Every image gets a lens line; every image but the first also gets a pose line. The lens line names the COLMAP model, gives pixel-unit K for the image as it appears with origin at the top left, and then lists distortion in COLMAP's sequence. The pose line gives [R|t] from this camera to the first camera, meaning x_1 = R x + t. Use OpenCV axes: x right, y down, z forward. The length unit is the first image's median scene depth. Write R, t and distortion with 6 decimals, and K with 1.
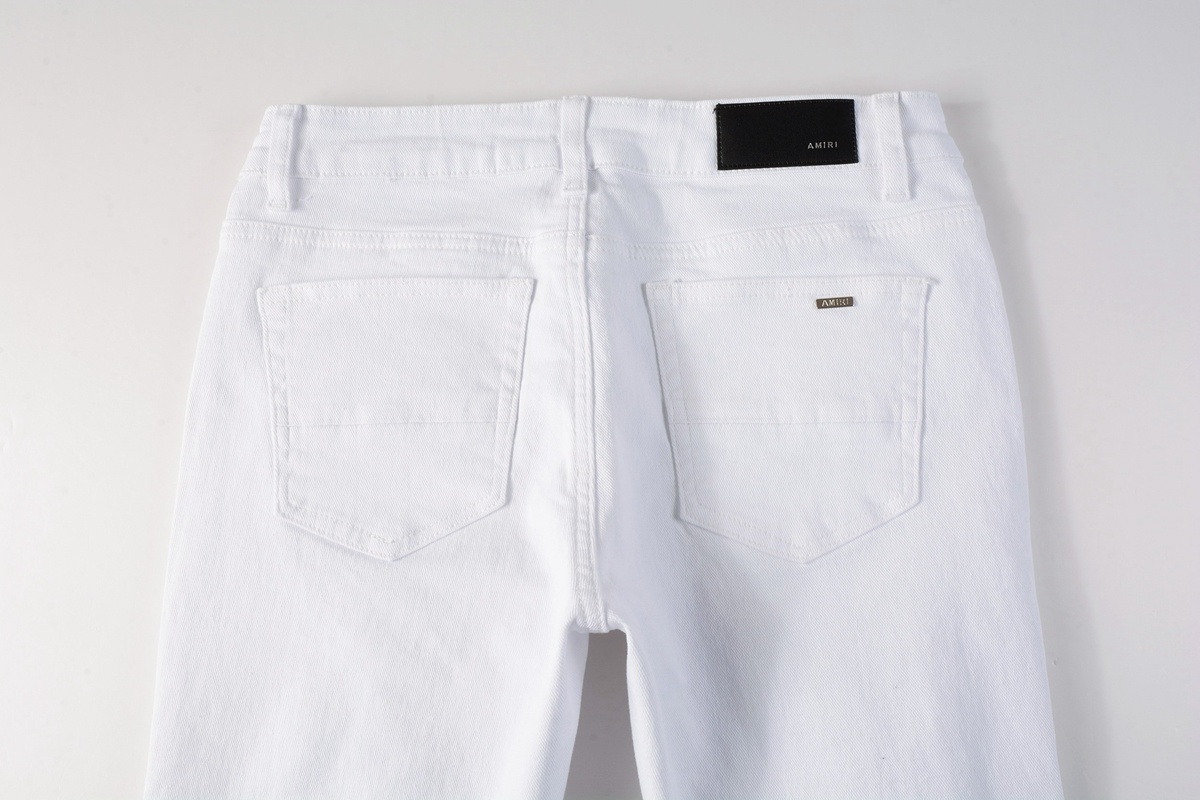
lens RADIAL K [[1069.1, 0, 600.1], [0, 1069.1, 400.9], [0, 0, 1]] dist [-0.009405, -0.007646]
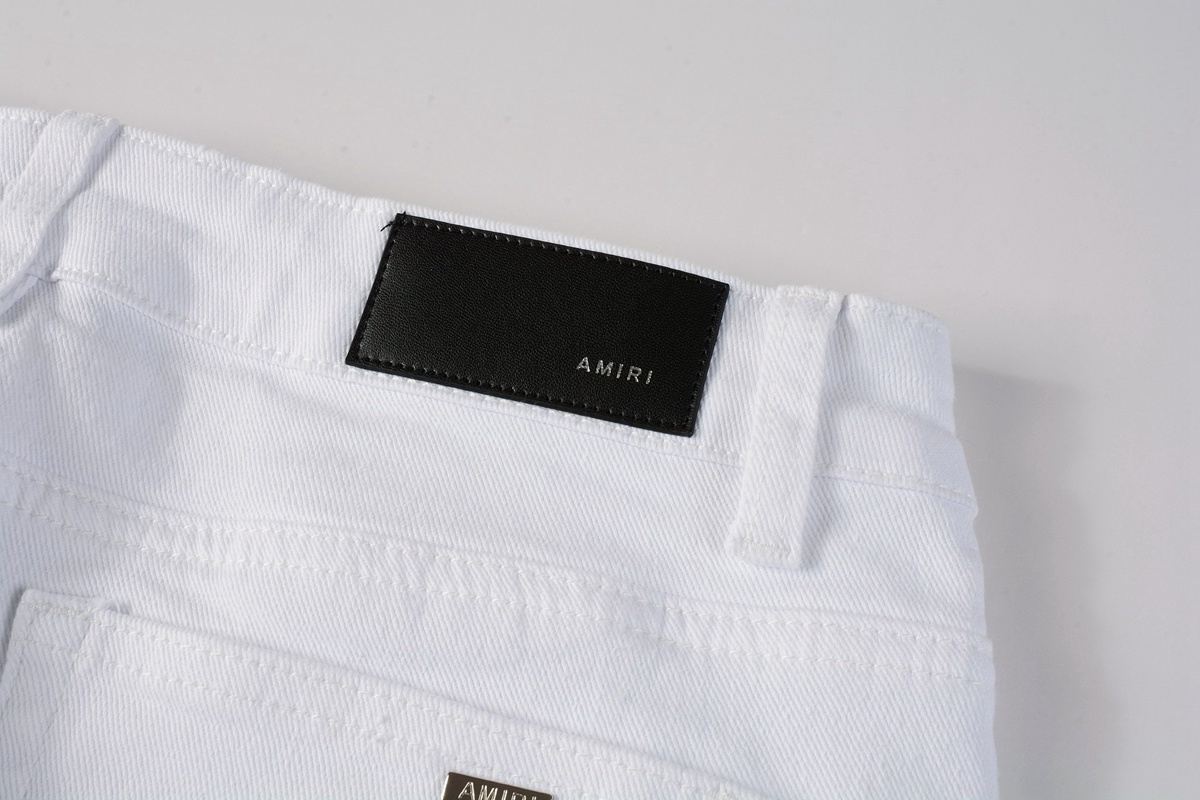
lens RADIAL K [[1360.2, 0, 599.6], [0, 1360.2, 399.0], [0, 0, 1]] dist [-0.001051, 0.000000]
pose [[0.959206, 0.264155, -0.100730, 0.254399], [-0.282121, 0.917367, -0.280794, -0.093785], [0.018233, 0.297757, 0.954467, 0.544954]]
